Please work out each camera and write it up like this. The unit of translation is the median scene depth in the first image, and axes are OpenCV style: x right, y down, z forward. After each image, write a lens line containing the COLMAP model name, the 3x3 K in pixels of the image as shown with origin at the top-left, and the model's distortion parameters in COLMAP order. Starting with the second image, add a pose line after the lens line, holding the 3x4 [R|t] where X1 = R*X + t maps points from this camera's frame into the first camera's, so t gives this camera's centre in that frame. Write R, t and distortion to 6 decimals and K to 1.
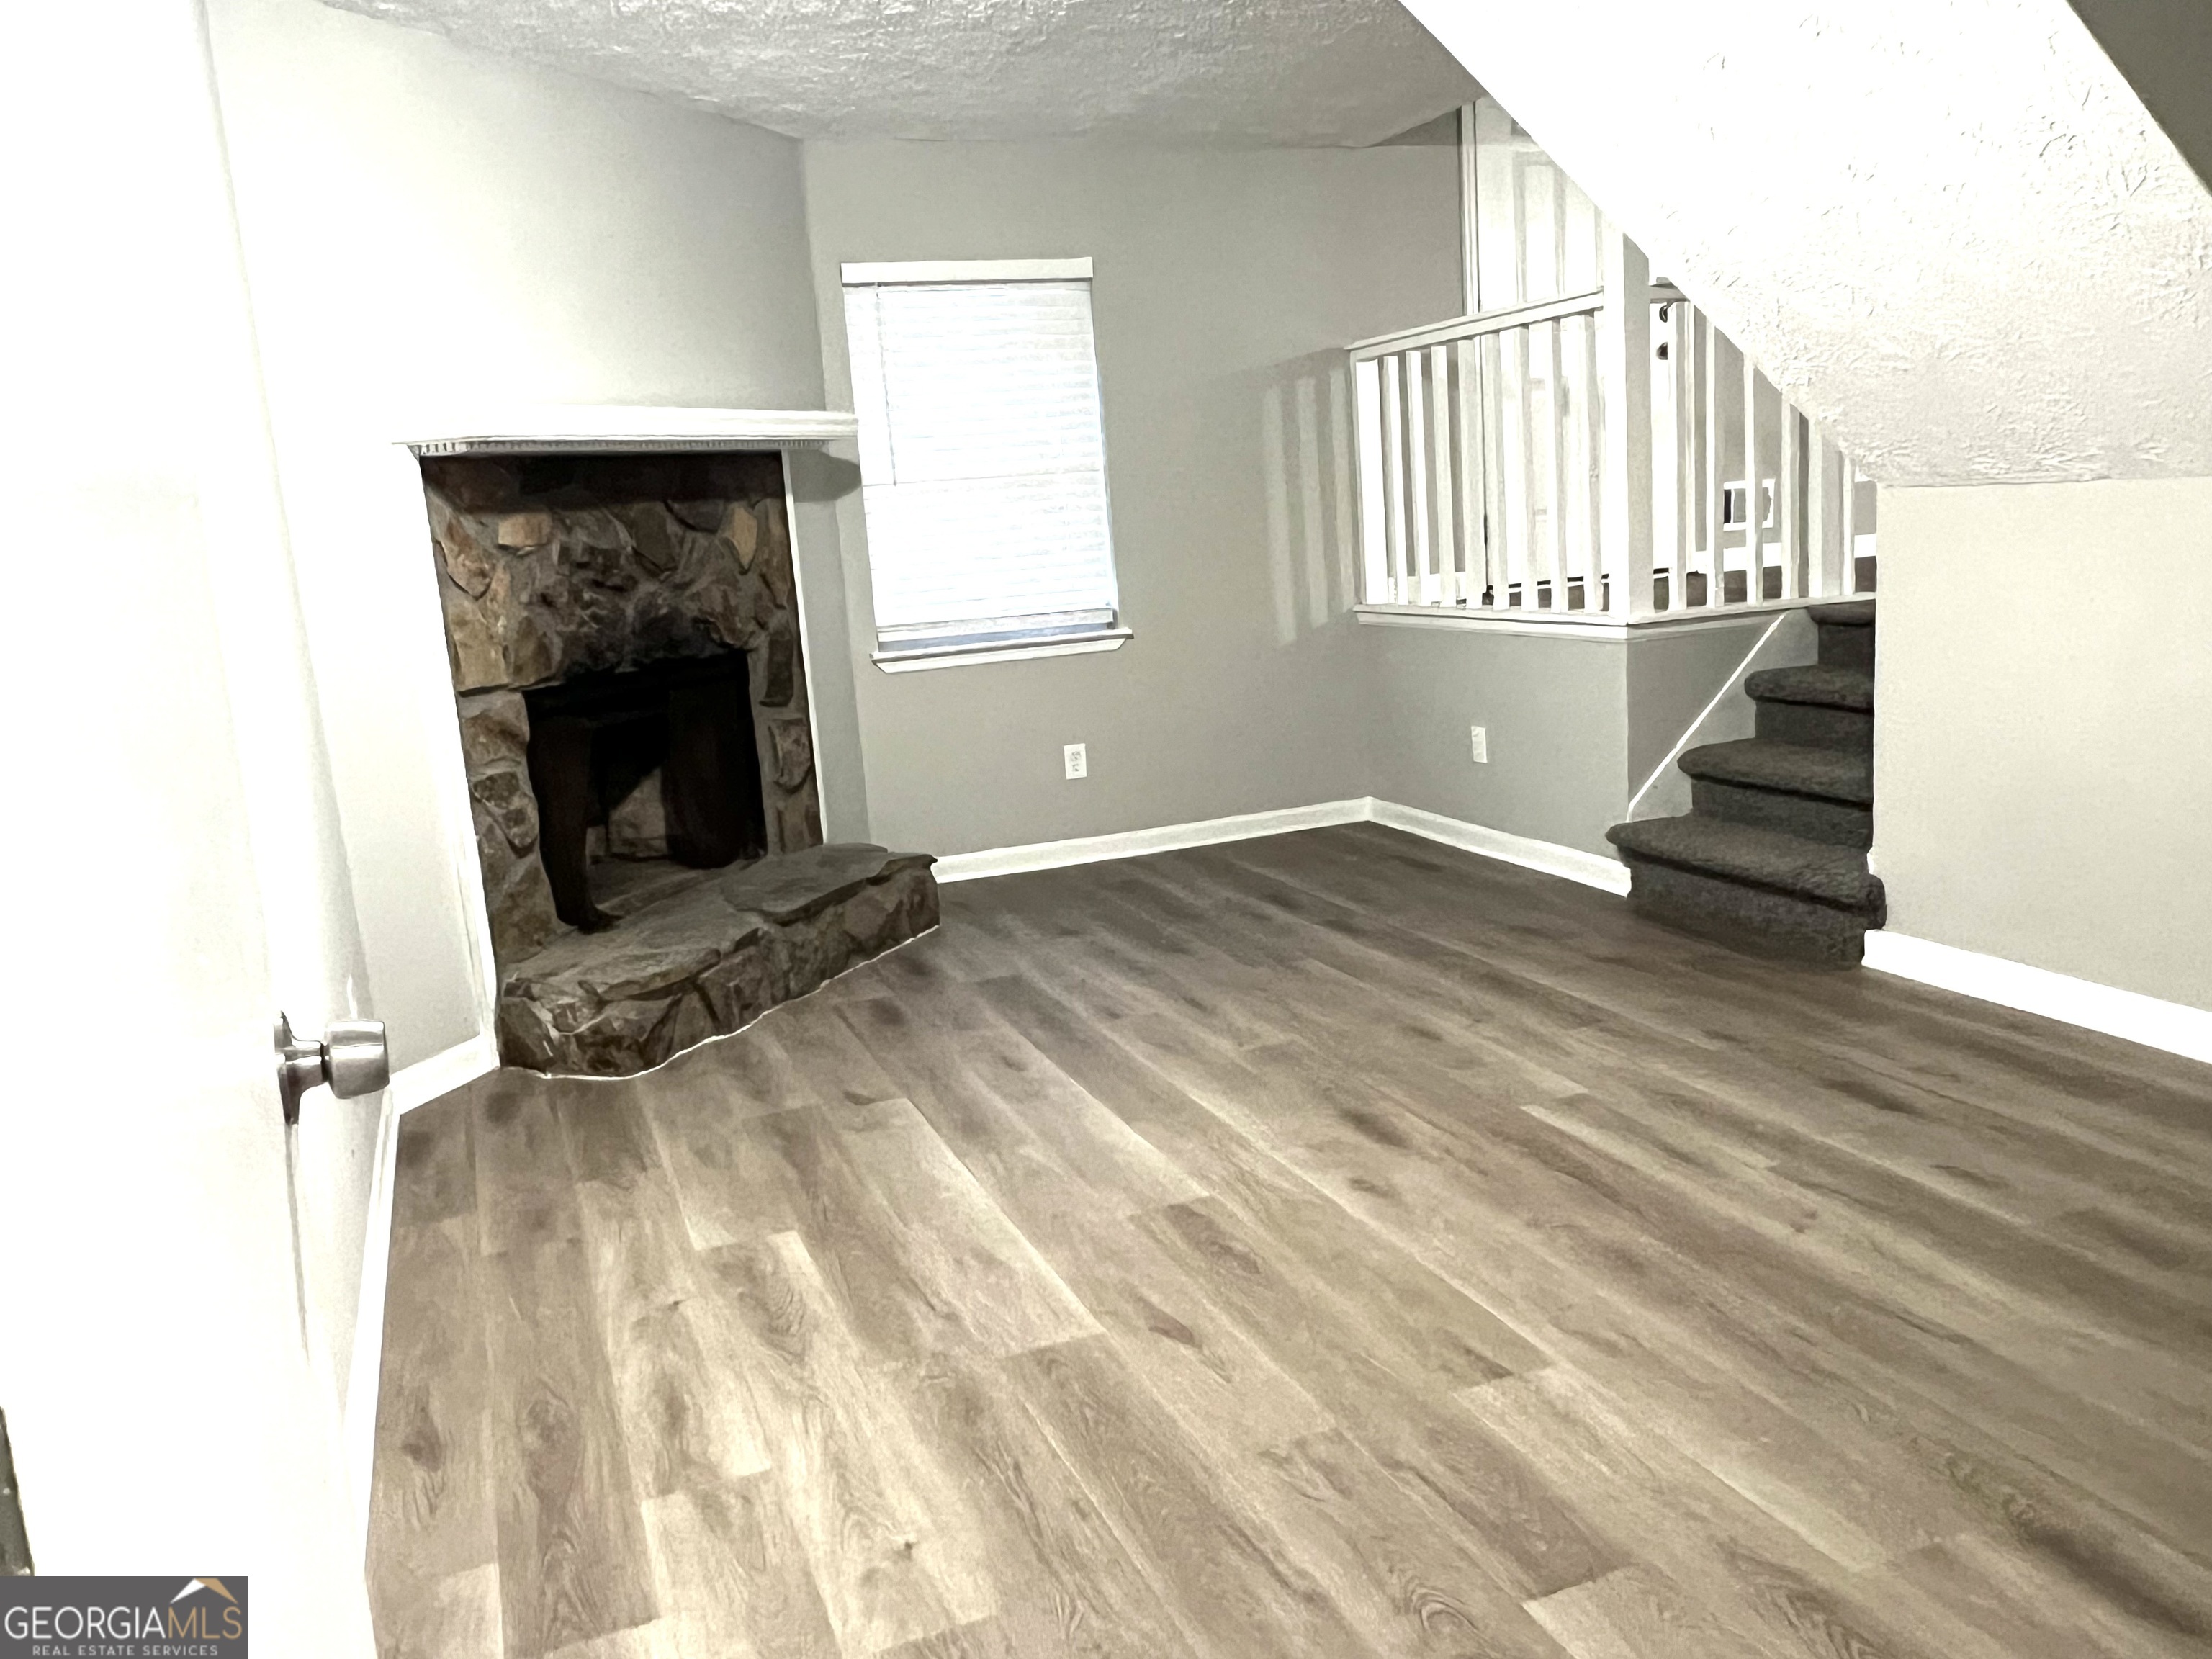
lens RADIAL K [[1663.1, 0, 1106.0], [0, 1663.1, 829.5], [0, 0, 1]] dist [0.004626, 0.001209]
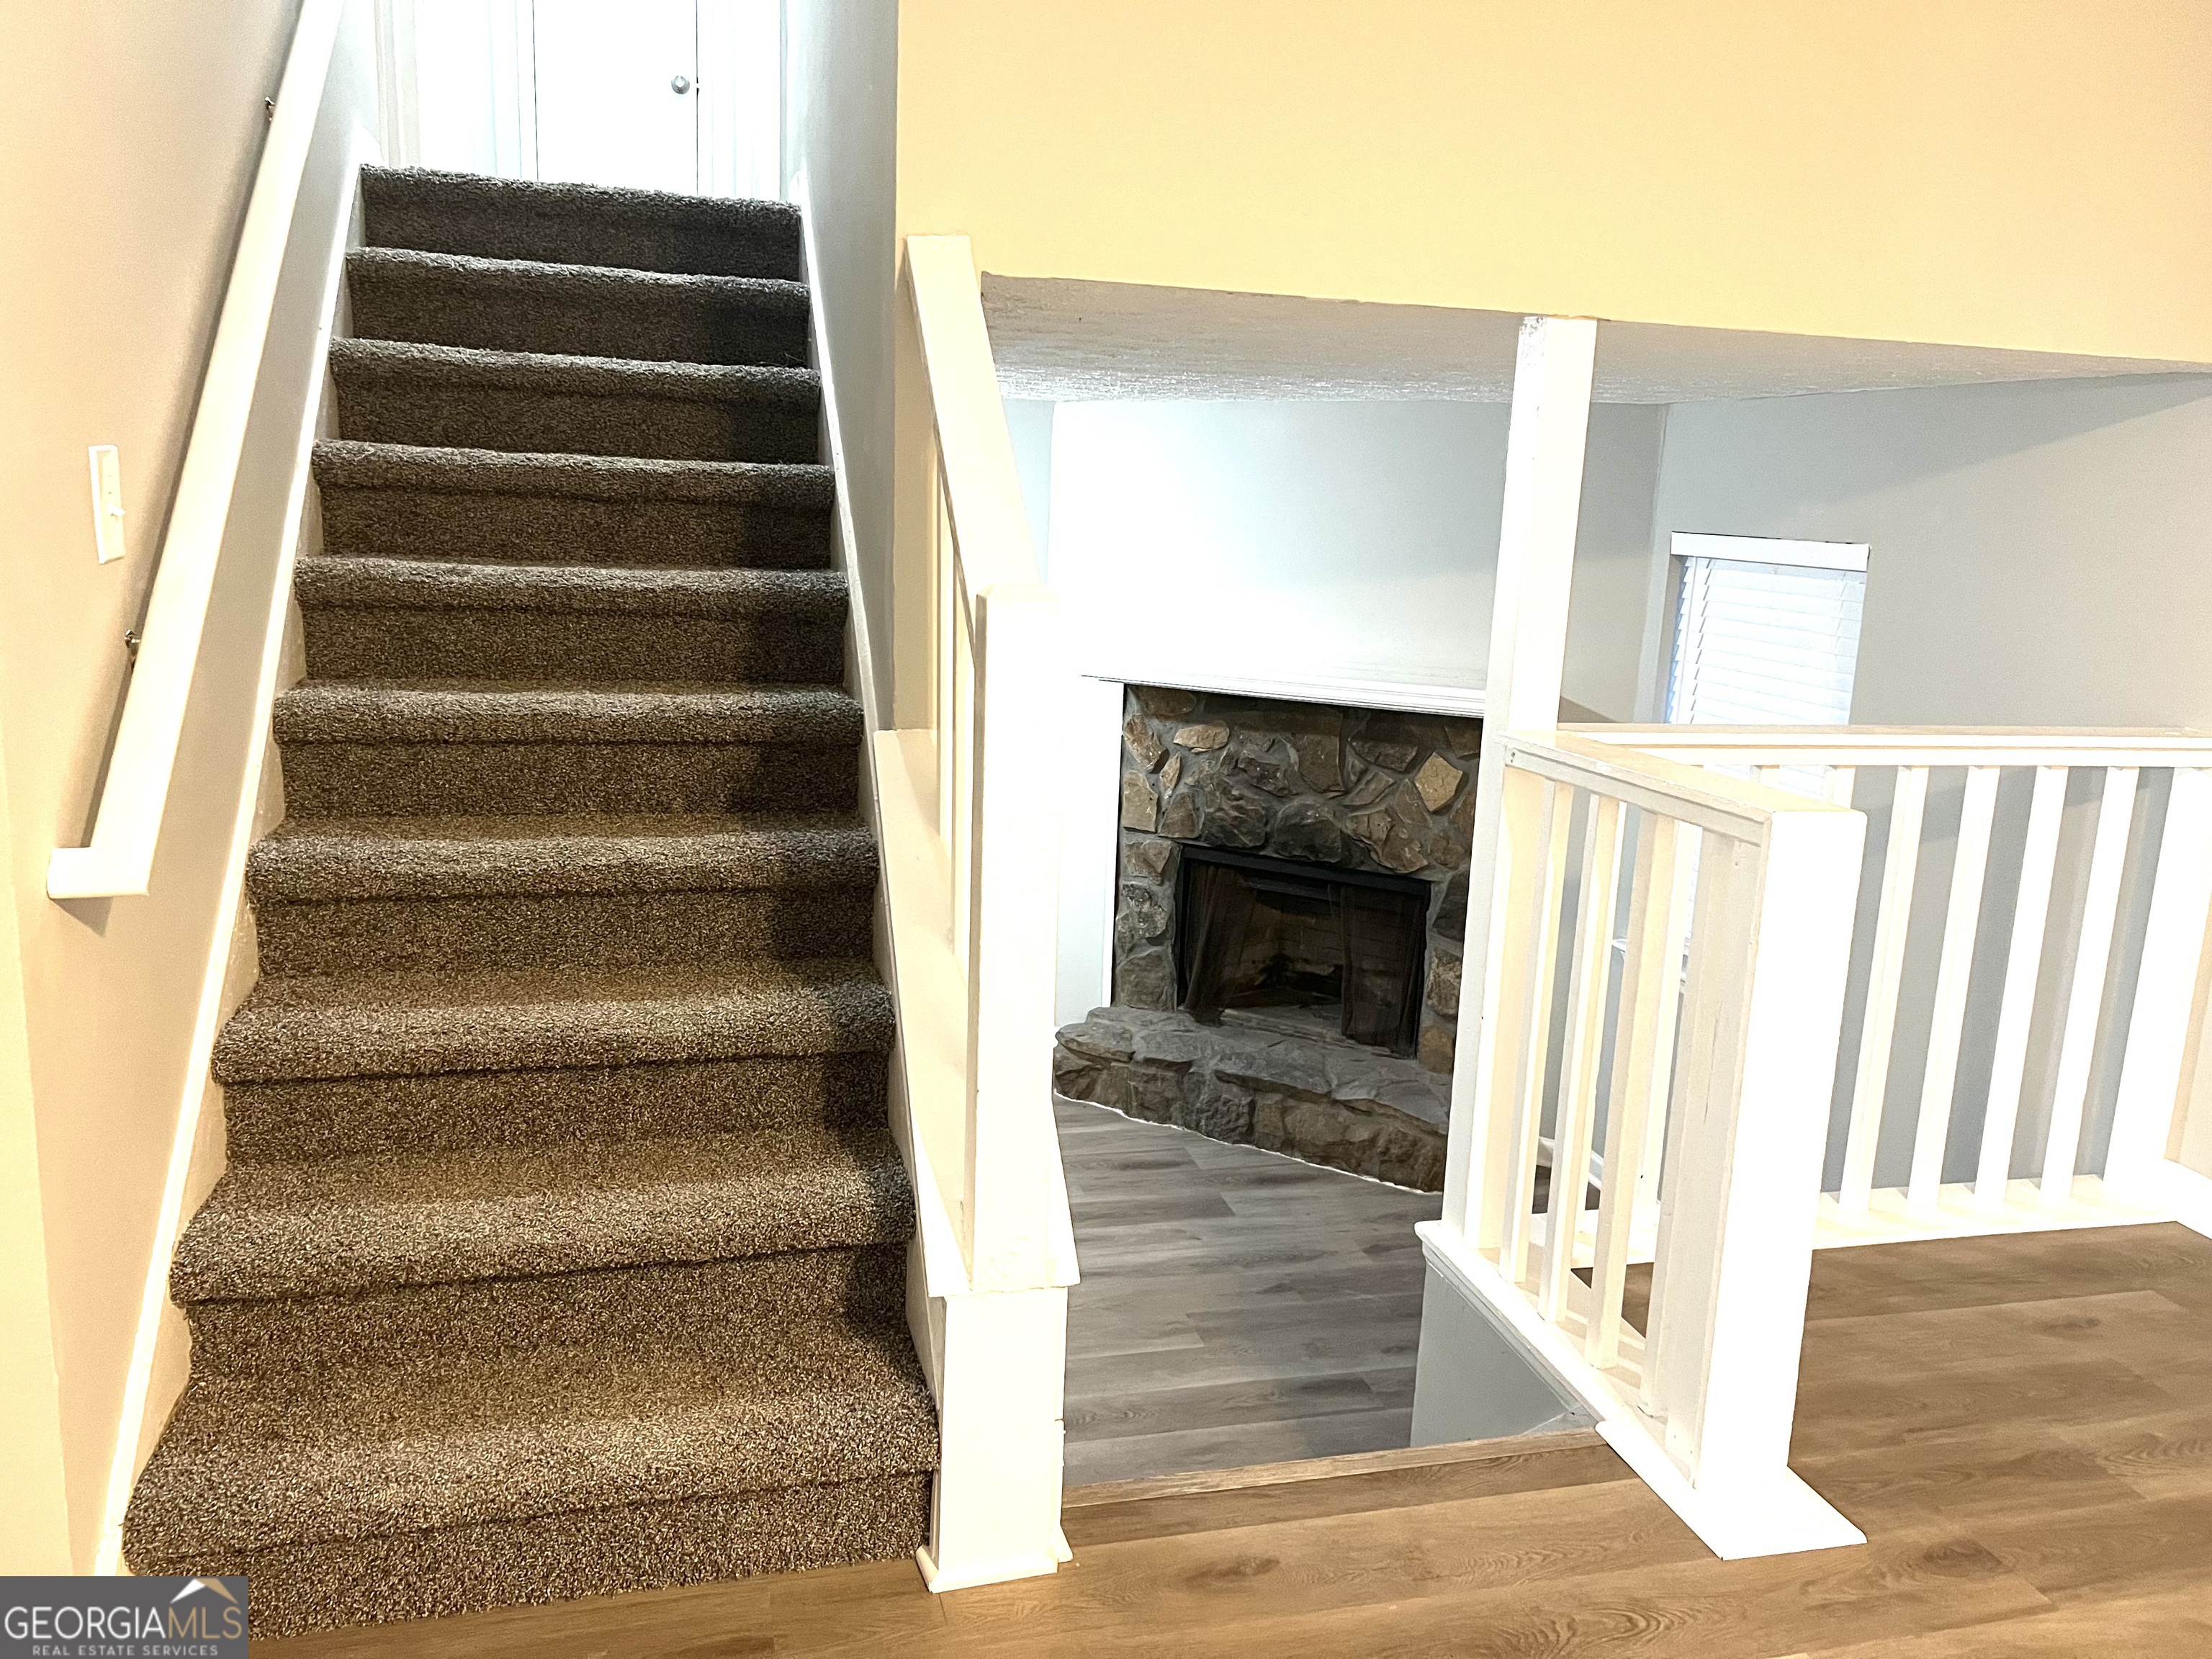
lens RADIAL K [[1659.1, 0, 1106.0], [0, 1659.1, 829.5], [0, 0, 1]] dist [0.044635, -0.056008]
pose [[-0.127405, 0.262286, -0.956543, 0.967545], [-0.223494, 0.932008, 0.285327, -0.456864], [0.966343, 0.250134, -0.060123, 0.949647]]
